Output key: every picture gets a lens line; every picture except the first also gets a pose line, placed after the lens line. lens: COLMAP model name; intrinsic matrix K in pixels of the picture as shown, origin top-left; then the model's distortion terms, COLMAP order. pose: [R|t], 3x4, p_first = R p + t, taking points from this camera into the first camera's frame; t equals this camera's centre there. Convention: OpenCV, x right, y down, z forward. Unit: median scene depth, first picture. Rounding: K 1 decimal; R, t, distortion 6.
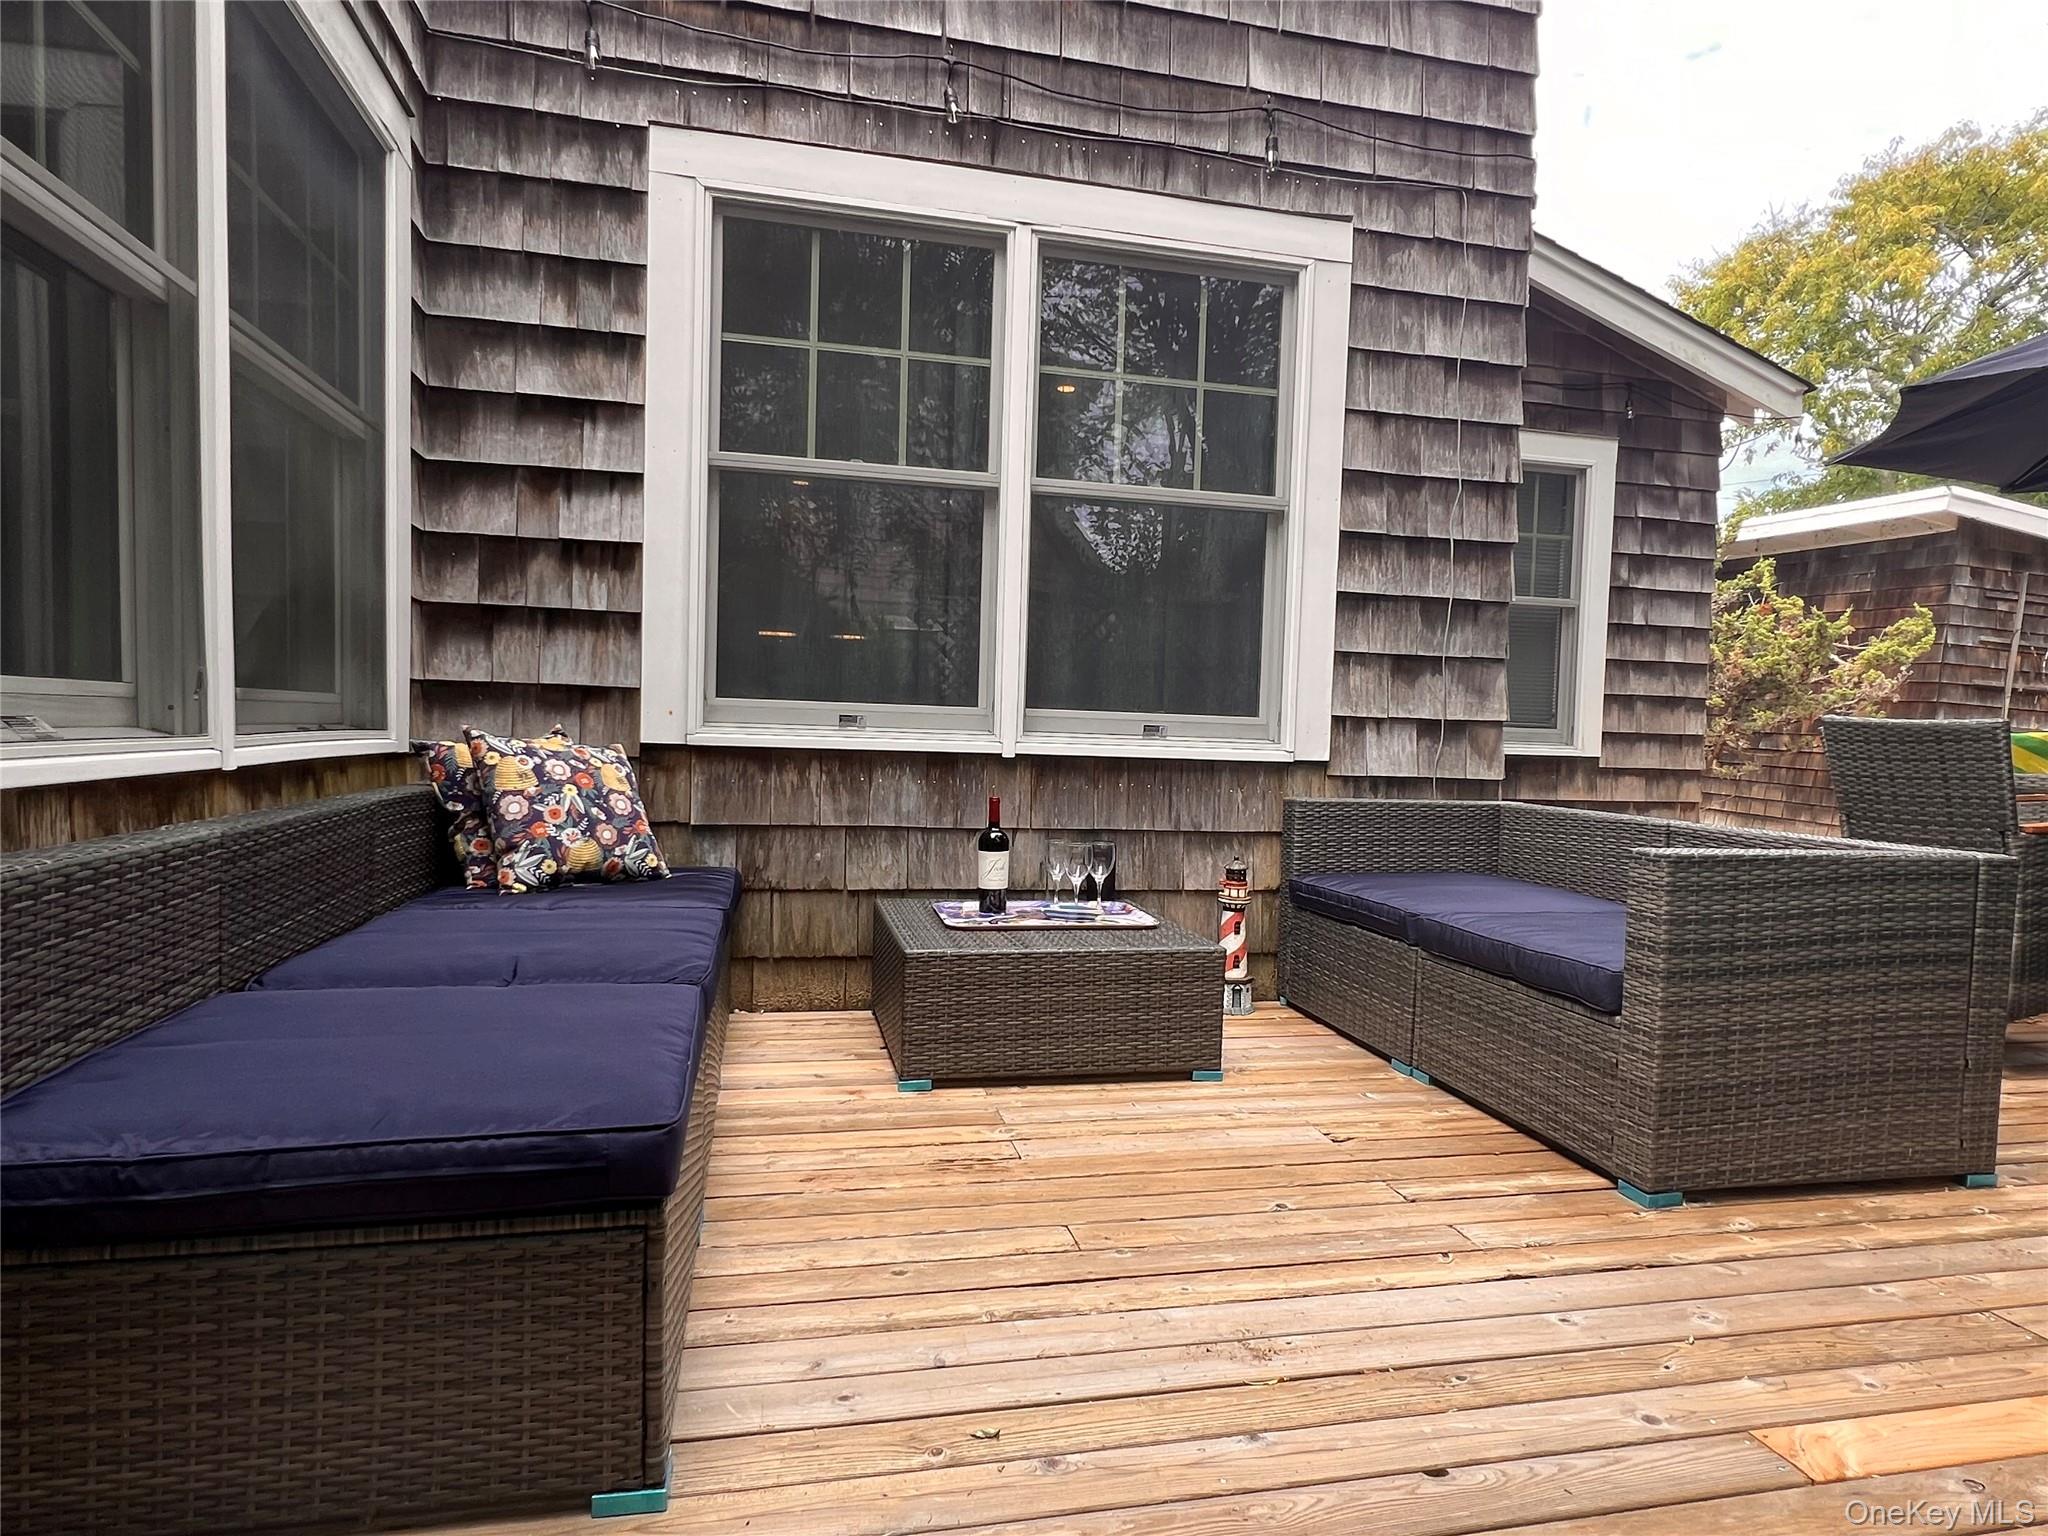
lens RADIAL K [[1168.0, 0, 1030.0], [0, 1168.0, 783.4], [0, 0, 1]] dist [-0.001564, -0.000533]
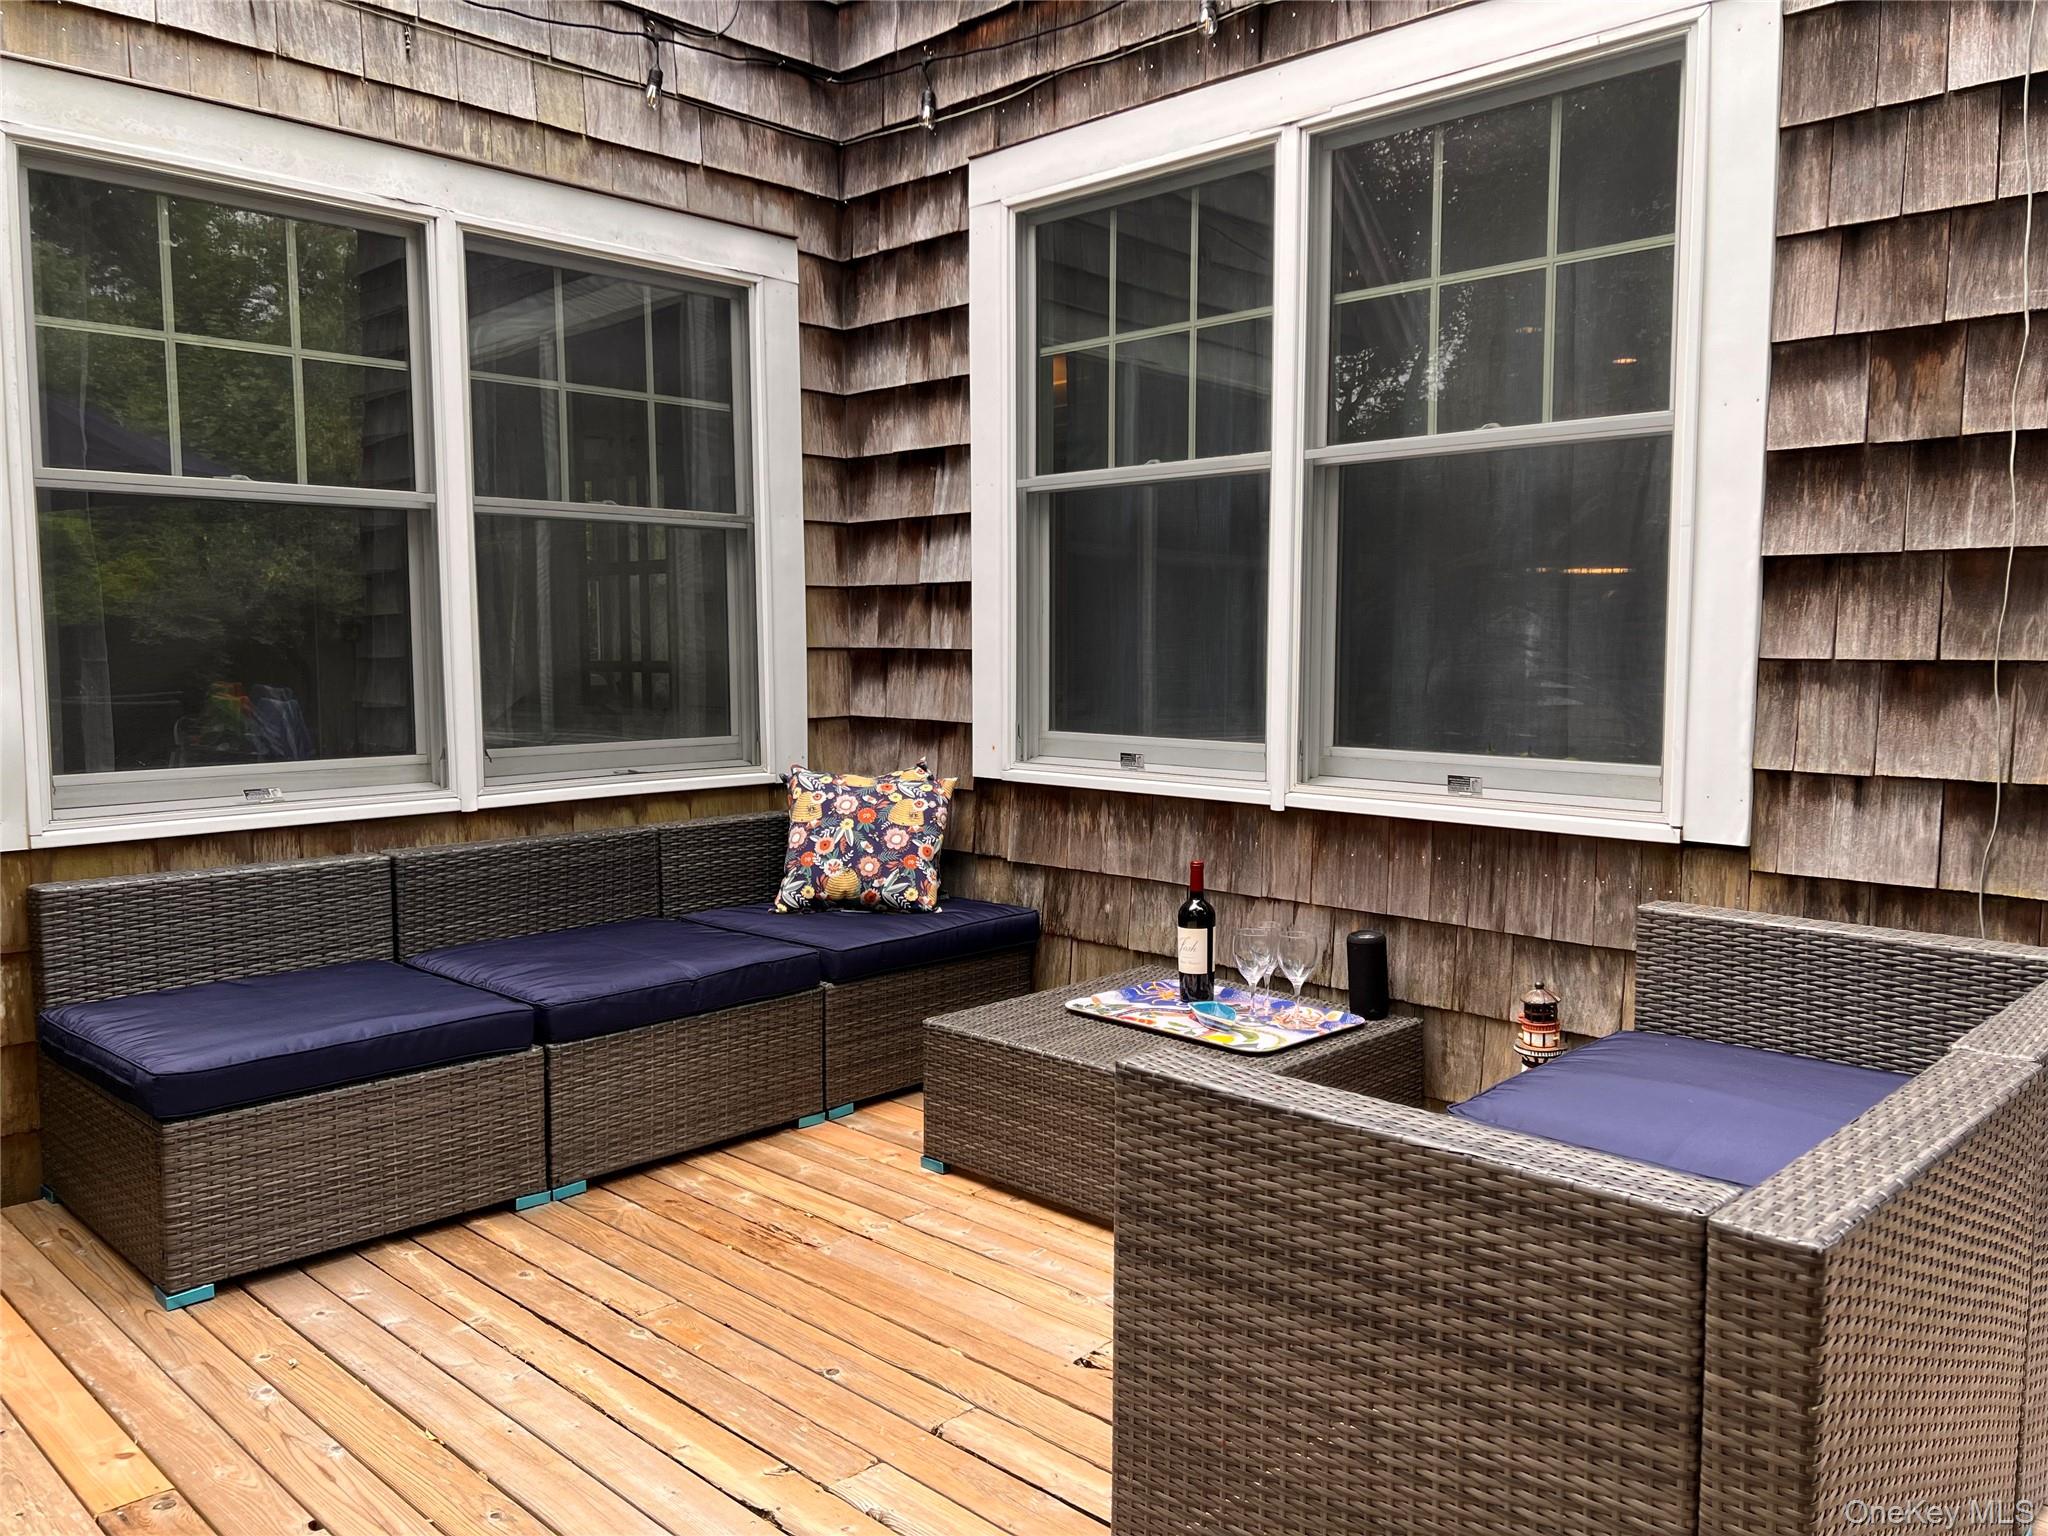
lens RADIAL K [[1528.6, 0, 1032.3], [0, 1528.6, 768.8], [0, 0, 1]] dist [0.062963, -0.055900]
pose [[0.553111, 0.040359, -0.832130, 0.808876], [-0.022044, 0.999185, 0.033809, -0.088769], [0.832816, -0.000356, 0.553550, 0.308008]]
